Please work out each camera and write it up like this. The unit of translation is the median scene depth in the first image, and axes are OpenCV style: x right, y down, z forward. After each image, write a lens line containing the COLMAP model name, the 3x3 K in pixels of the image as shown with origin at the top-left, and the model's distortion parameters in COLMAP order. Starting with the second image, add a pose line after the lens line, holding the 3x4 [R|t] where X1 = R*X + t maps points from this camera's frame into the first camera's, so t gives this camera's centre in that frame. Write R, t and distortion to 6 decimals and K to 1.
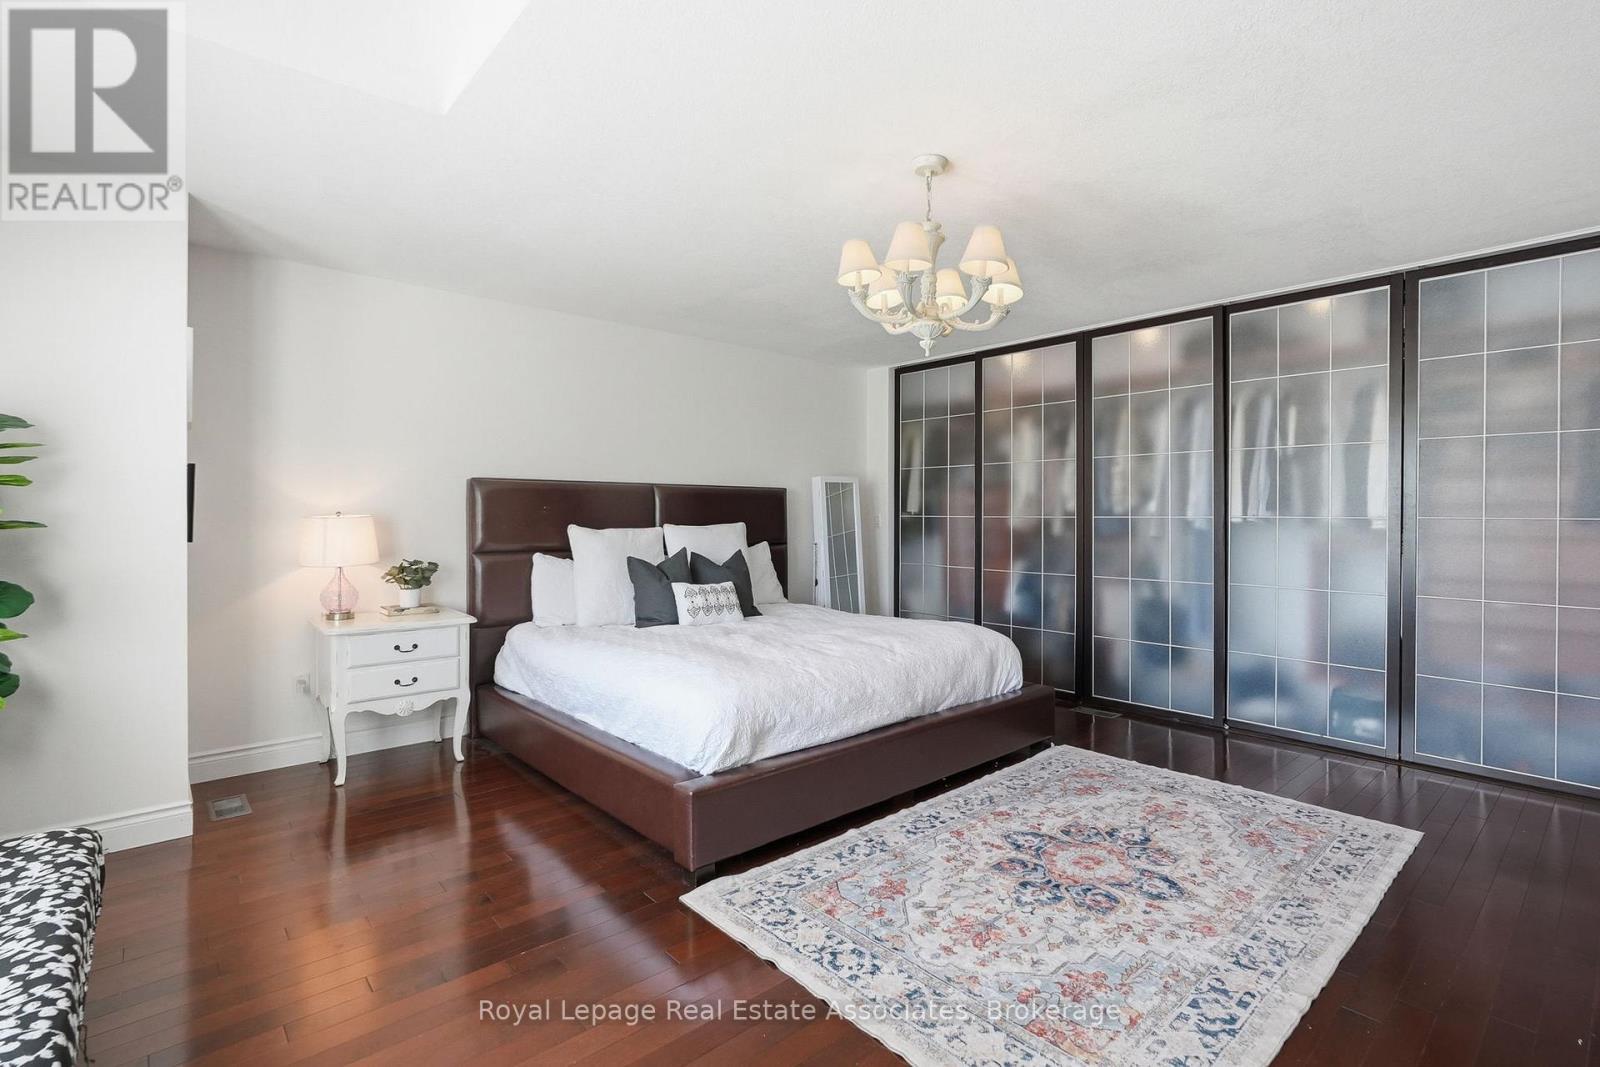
lens RADIAL K [[755.9, 0, 801.0], [0, 755.9, 526.2], [0, 0, 1]] dist [-0.003085, -0.000191]
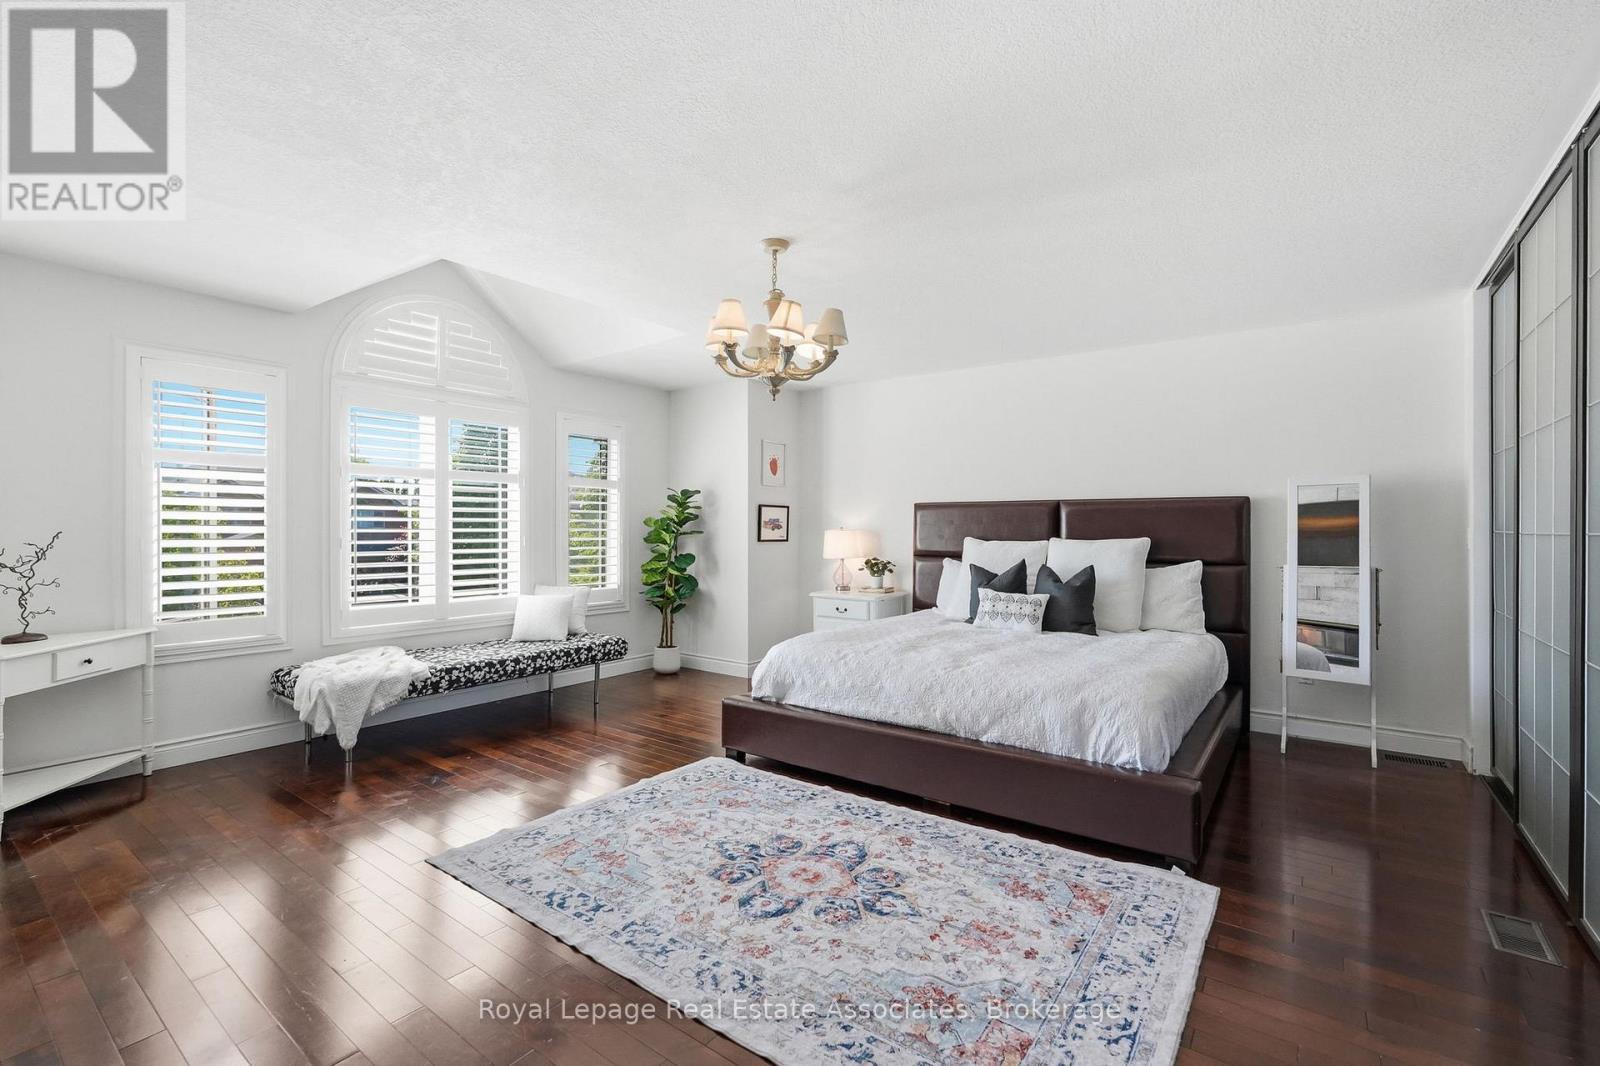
lens RADIAL K [[700.6, 0, 800.0], [0, 700.6, 533.0], [0, 0, 1]] dist [-0.015805, 0.000158]
pose [[0.195564, 0.003185, -0.980686, 1.219656], [-0.010941, 0.999940, 0.001066, -0.011413], [0.980630, 0.010521, 0.195587, 0.760807]]
